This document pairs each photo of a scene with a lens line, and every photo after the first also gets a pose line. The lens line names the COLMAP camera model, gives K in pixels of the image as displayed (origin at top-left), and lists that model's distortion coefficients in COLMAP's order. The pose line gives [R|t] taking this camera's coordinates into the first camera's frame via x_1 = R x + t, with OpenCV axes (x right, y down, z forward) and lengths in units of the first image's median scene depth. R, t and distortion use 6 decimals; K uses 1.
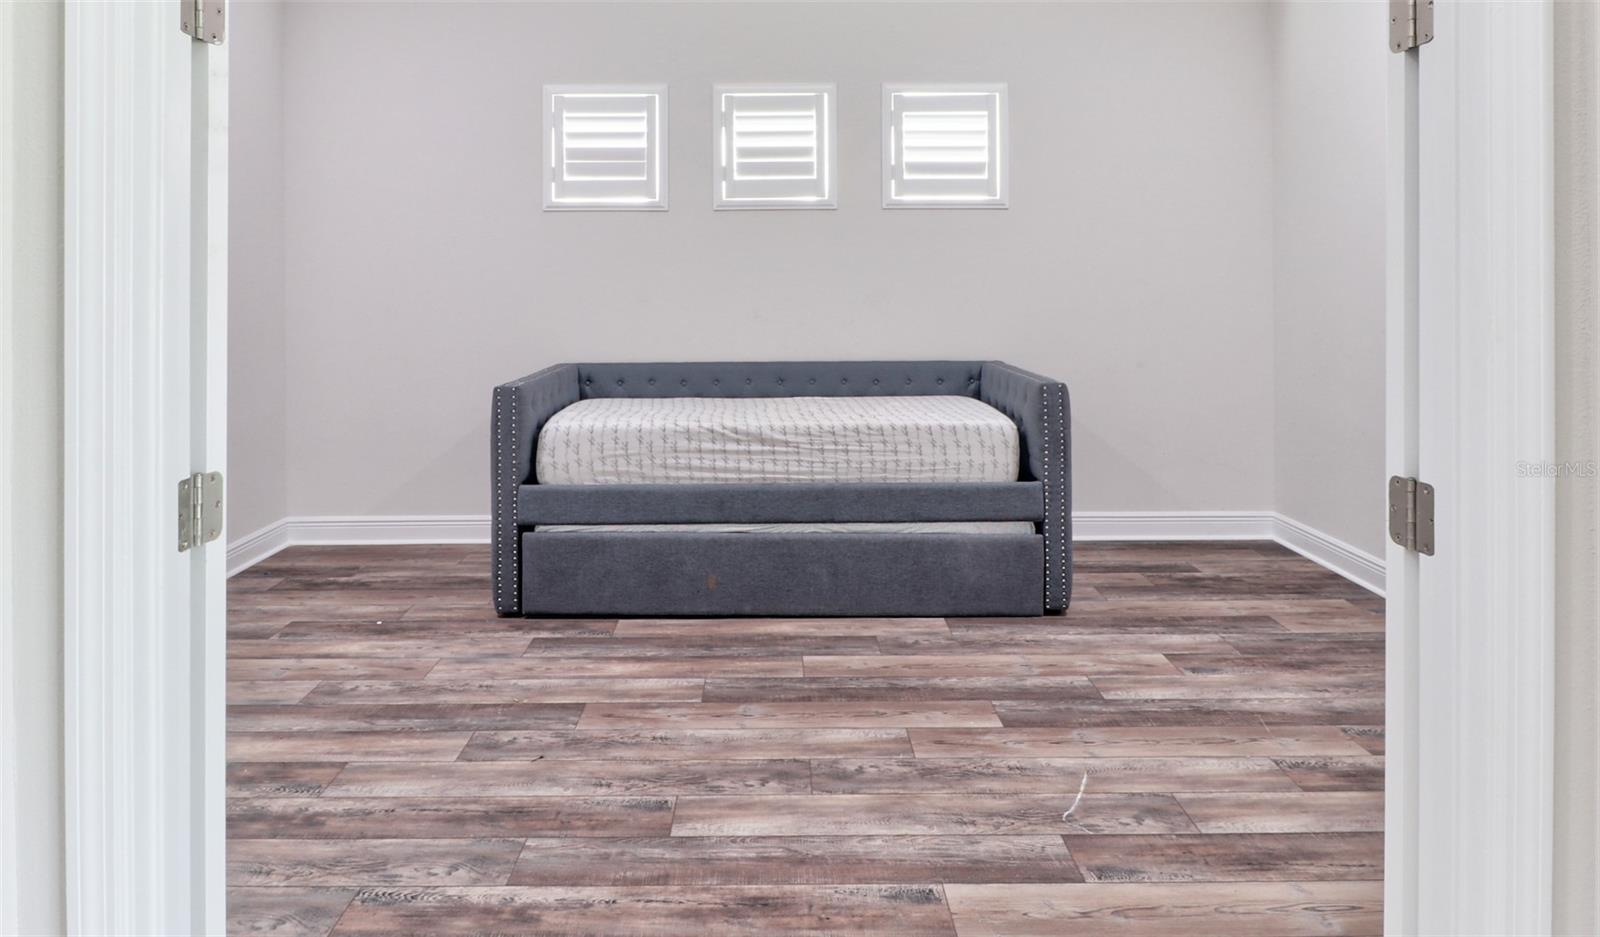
lens RADIAL K [[998.7, 0, 796.9], [0, 998.7, 263.6], [0, 0, 1]] dist [-0.008619, 0.000840]
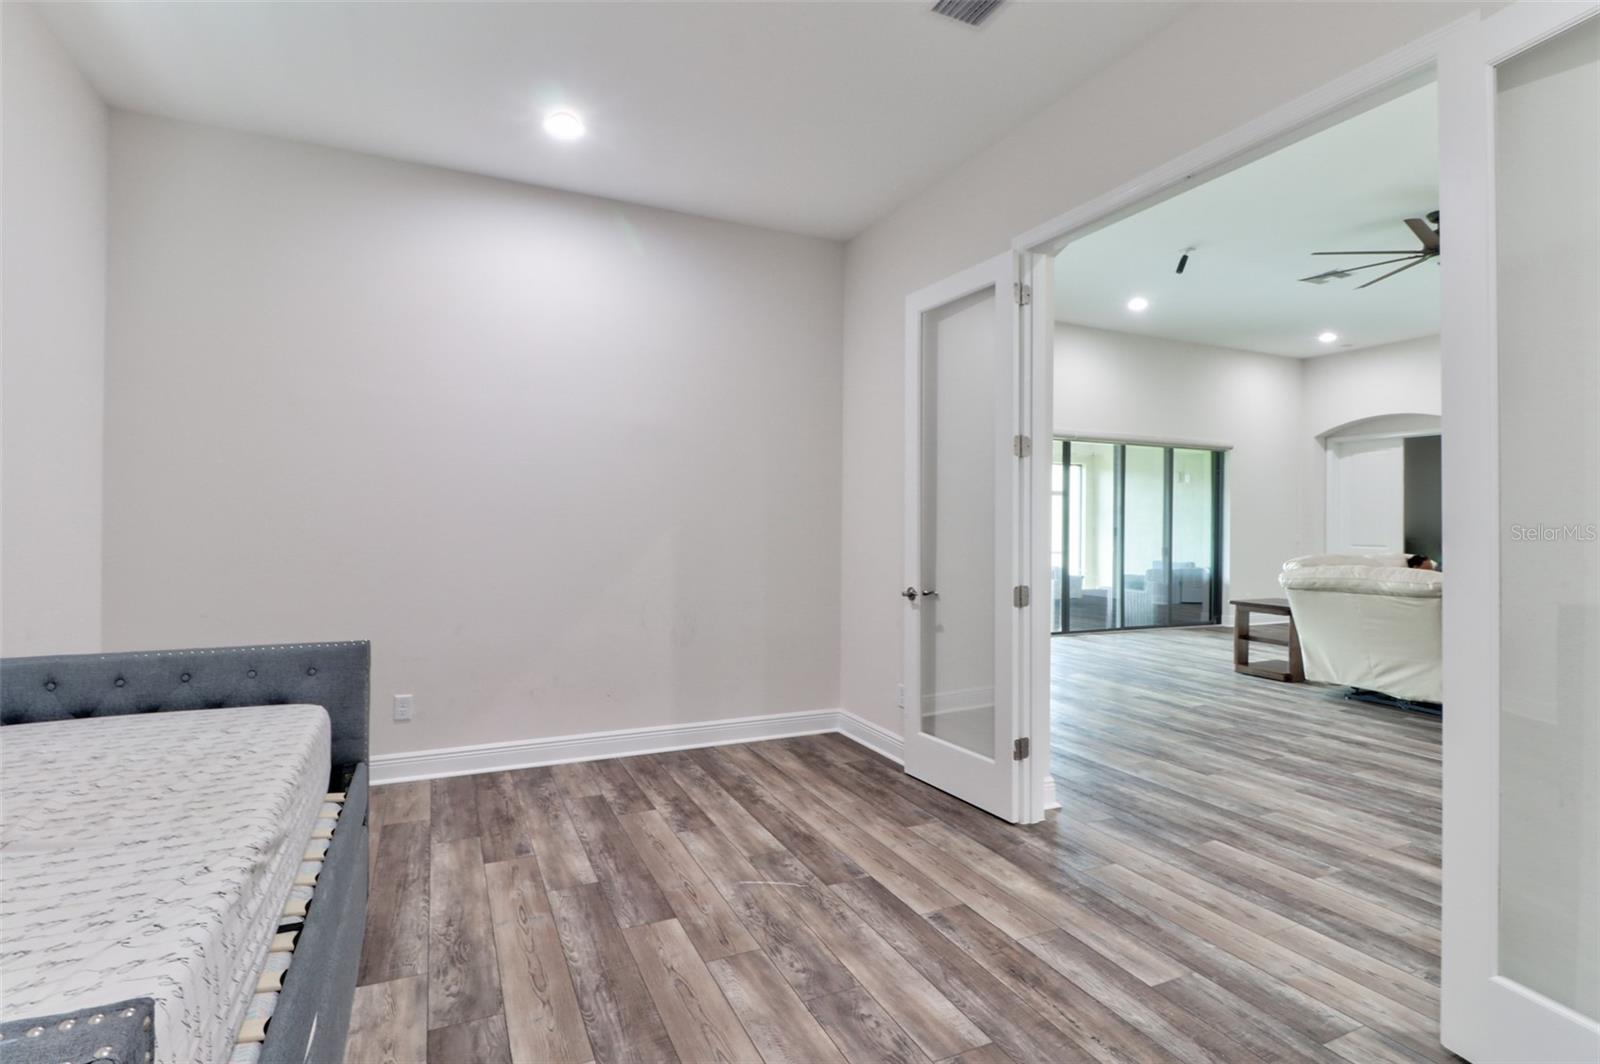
lens RADIAL K [[766.4, 0, 789.3], [0, 766.4, 515.5], [0, 0, 1]] dist [0.000370, -0.007638]
pose [[-0.398482, 0.009188, 0.917130, -0.488826], [-0.018181, 0.999674, -0.017914, 0.017928], [-0.916996, -0.023813, -0.398186, 0.944287]]
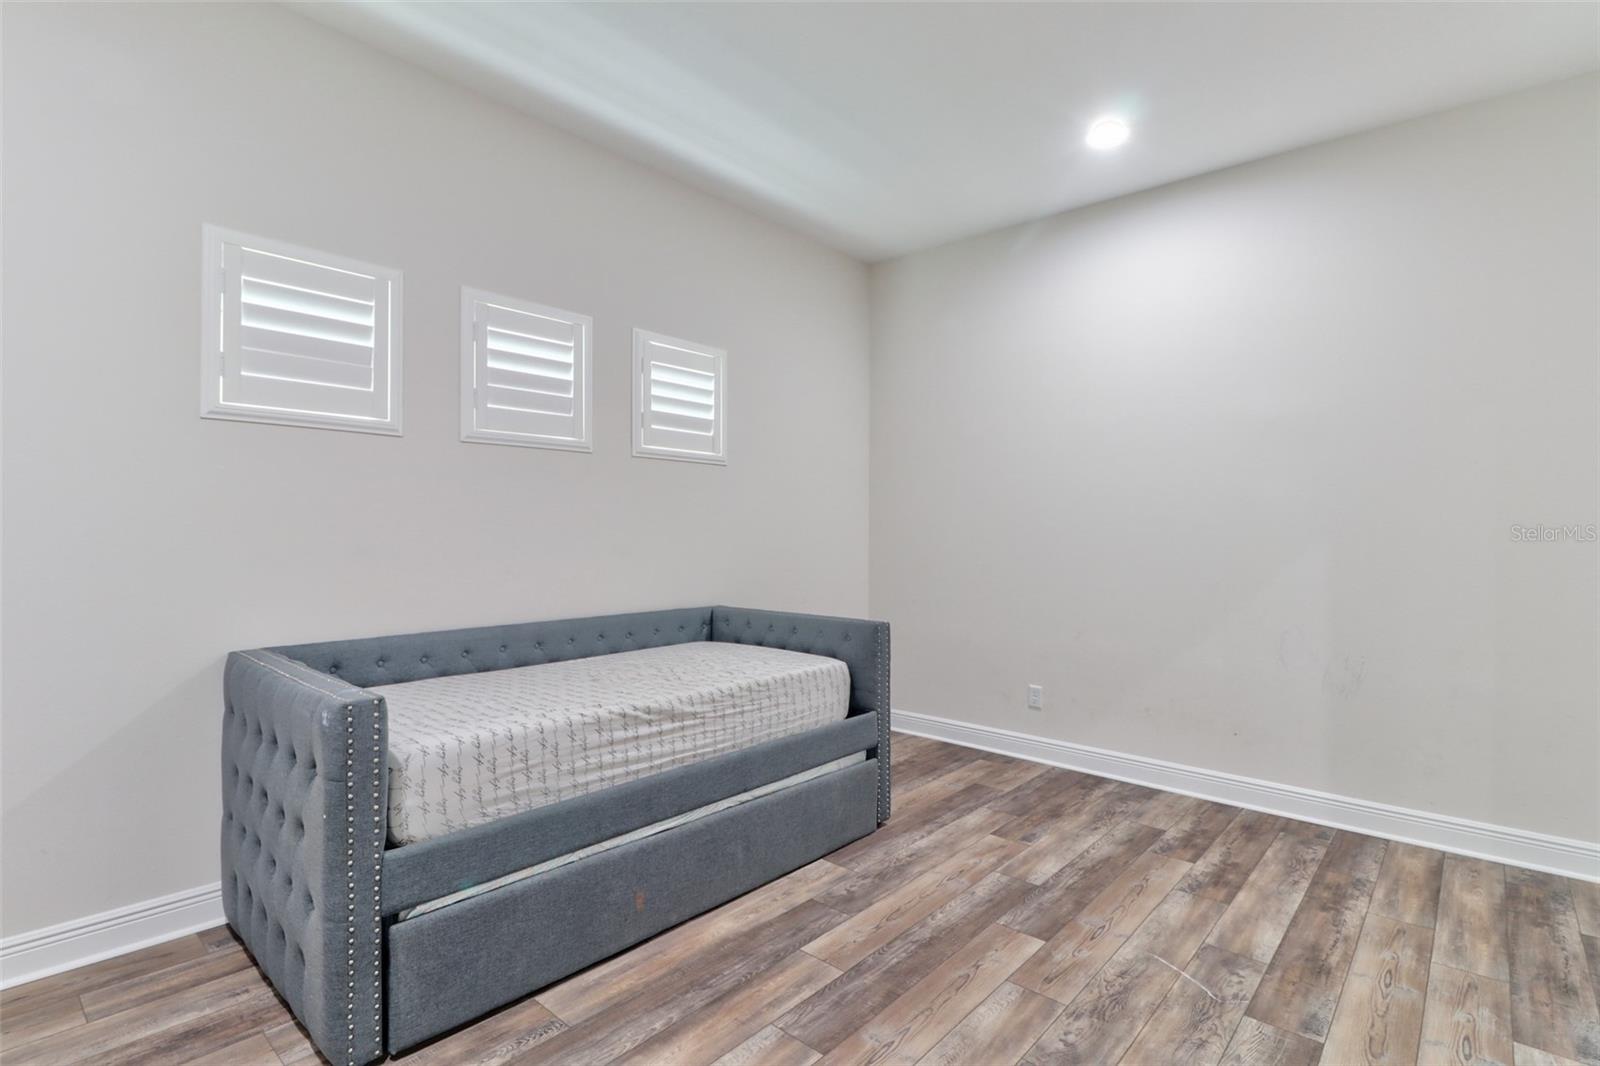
lens RADIAL K [[766.4, 0, 796.4], [0, 766.4, 529.8], [0, 0, 1]] dist [0.000370, -0.007638]
pose [[0.676124, 0.010693, 0.736711, -0.458448], [-0.022119, 0.999739, 0.005790, 0.010806], [-0.736456, -0.020210, 0.676183, 0.489973]]
